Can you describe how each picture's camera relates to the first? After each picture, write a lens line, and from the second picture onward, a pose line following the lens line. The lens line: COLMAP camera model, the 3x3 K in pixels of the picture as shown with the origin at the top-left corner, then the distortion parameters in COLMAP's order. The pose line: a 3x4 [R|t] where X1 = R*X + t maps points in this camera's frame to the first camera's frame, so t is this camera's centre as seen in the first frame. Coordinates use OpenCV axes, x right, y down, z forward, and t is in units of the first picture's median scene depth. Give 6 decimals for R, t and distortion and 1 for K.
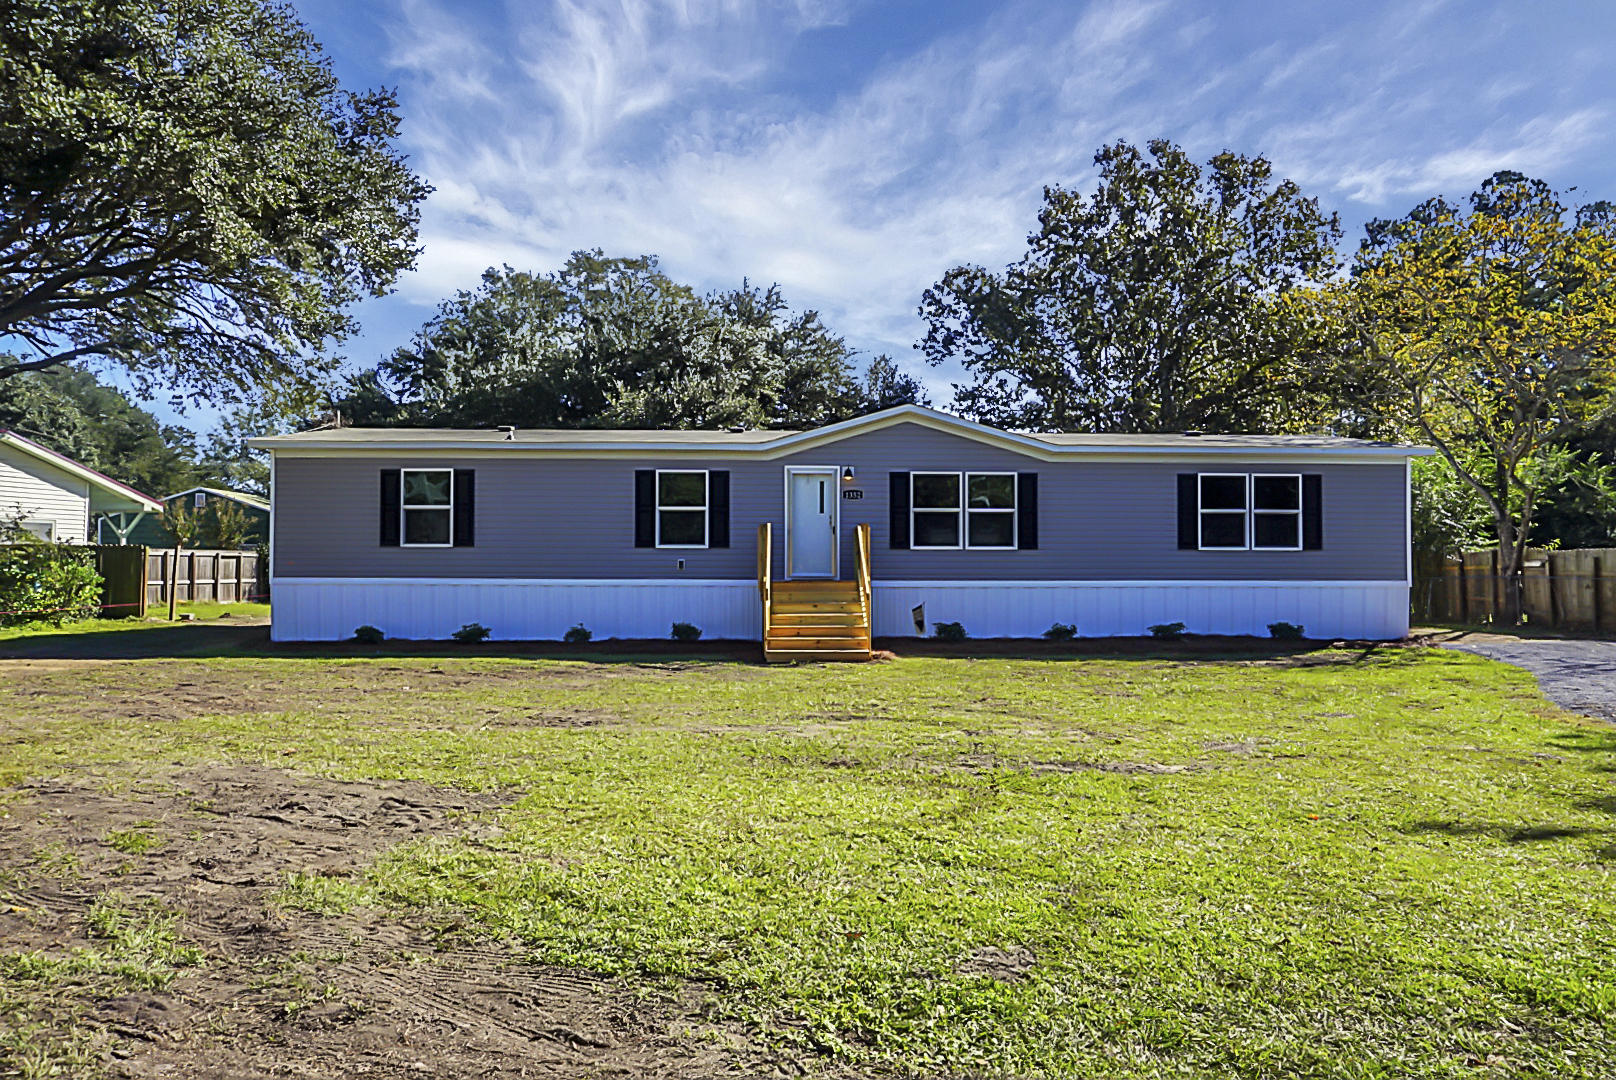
lens RADIAL K [[1080.6, 0, 796.8], [0, 1080.6, 540.6], [0, 0, 1]] dist [-0.016471, 0.009663]
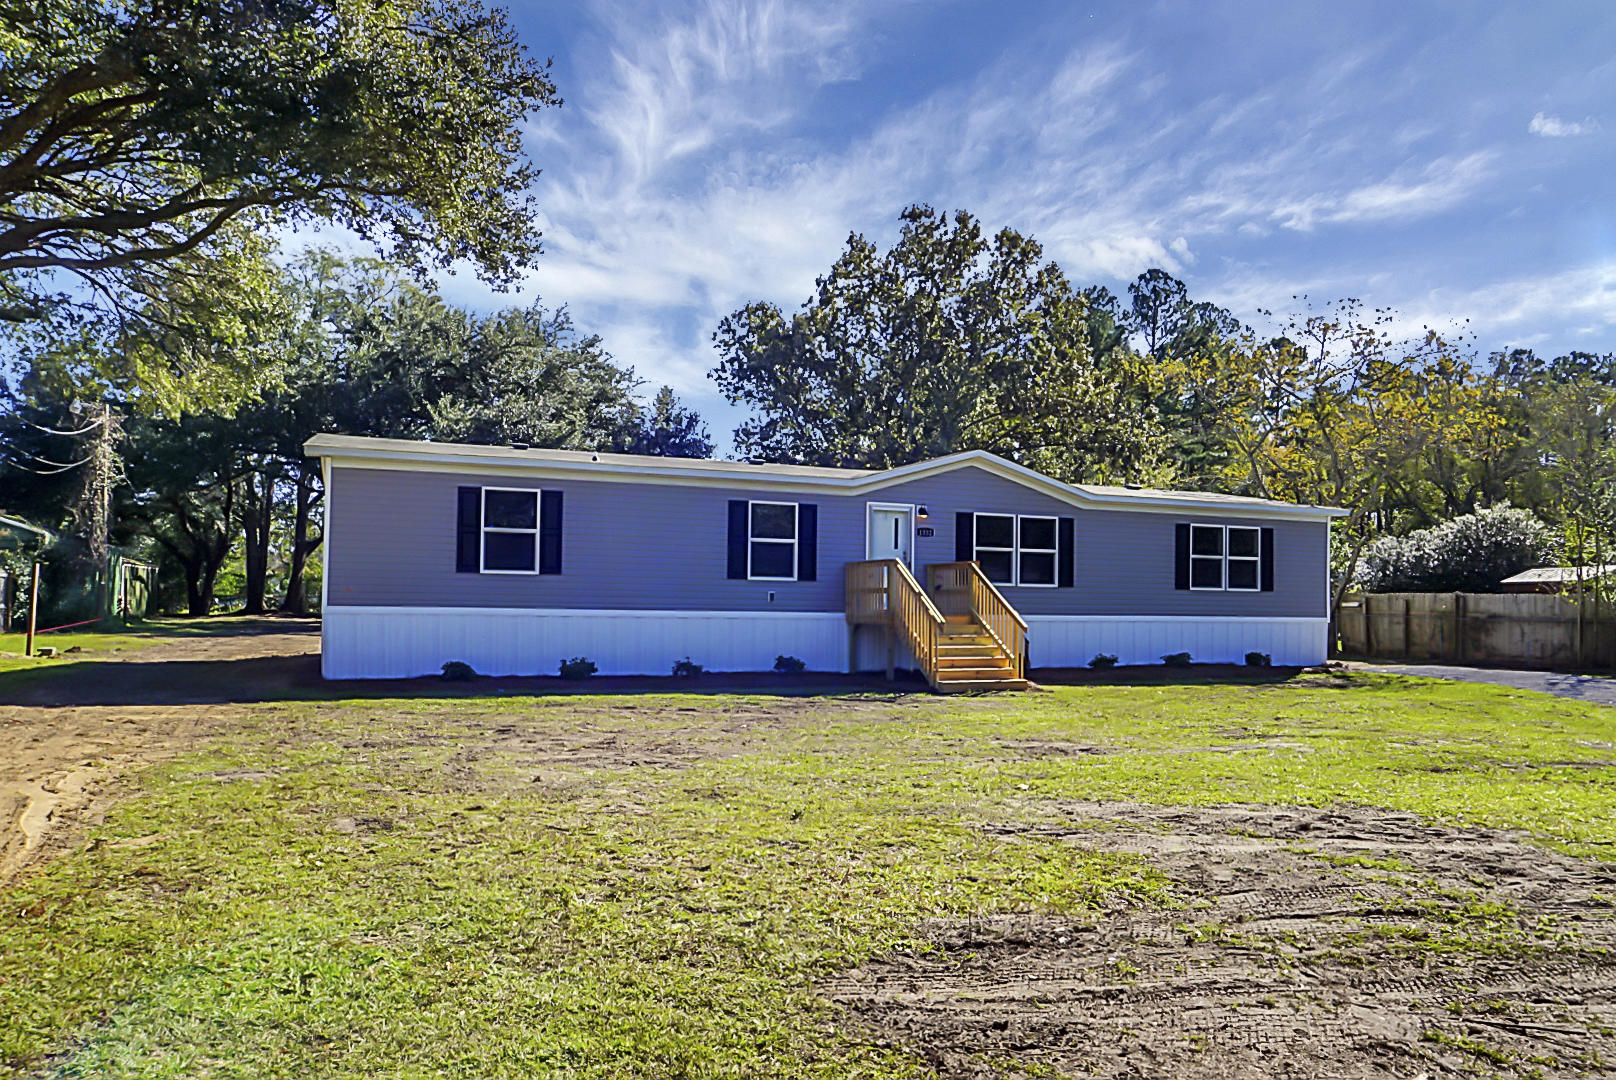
lens RADIAL K [[1080.6, 0, 779.7], [0, 1080.6, 576.6], [0, 0, 1]] dist [-0.016471, 0.009663]
pose [[0.938891, 0.019628, 0.343653, -0.334738], [-0.022615, 0.999733, 0.004685, -0.000909], [-0.343470, -0.012170, 0.939085, 0.049442]]
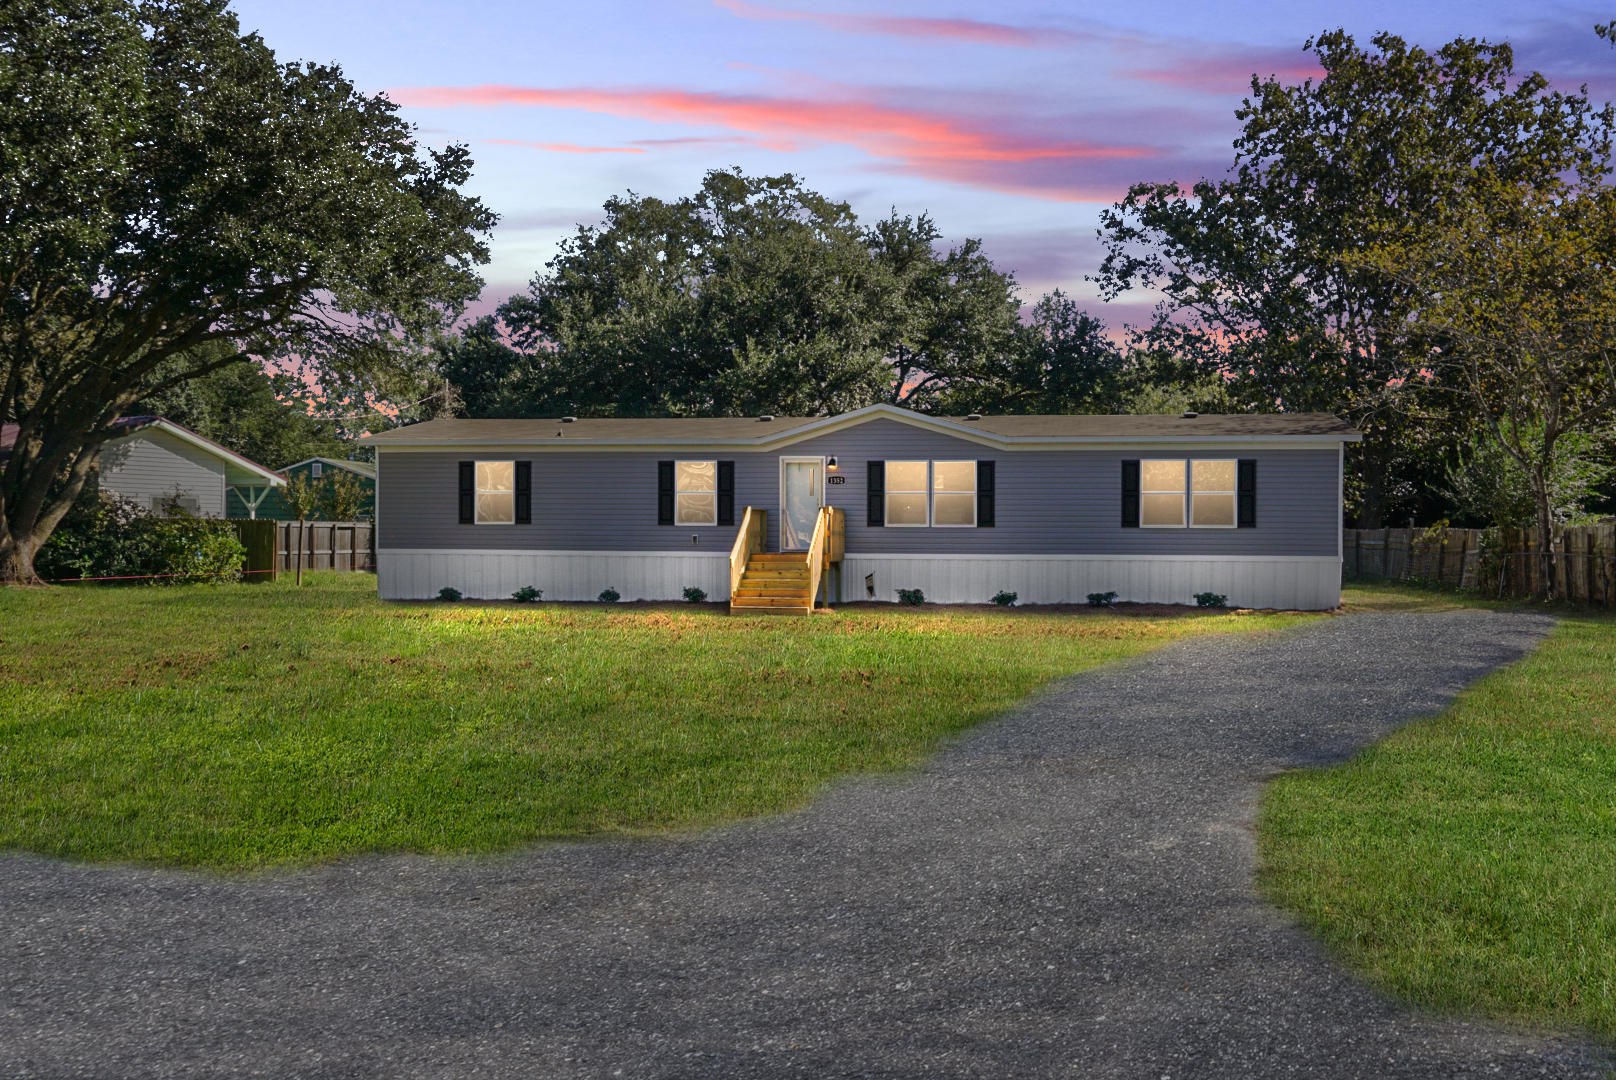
lens RADIAL K [[1555.1, 0, 801.7], [0, 1555.1, 539.3], [0, 0, 1]] dist [0.038785, 0.000000]
pose [[0.980253, 0.003433, -0.197717, 0.266624], [0.002044, 0.999620, 0.027491, -0.019071], [0.197736, -0.027353, 0.979874, -0.512026]]
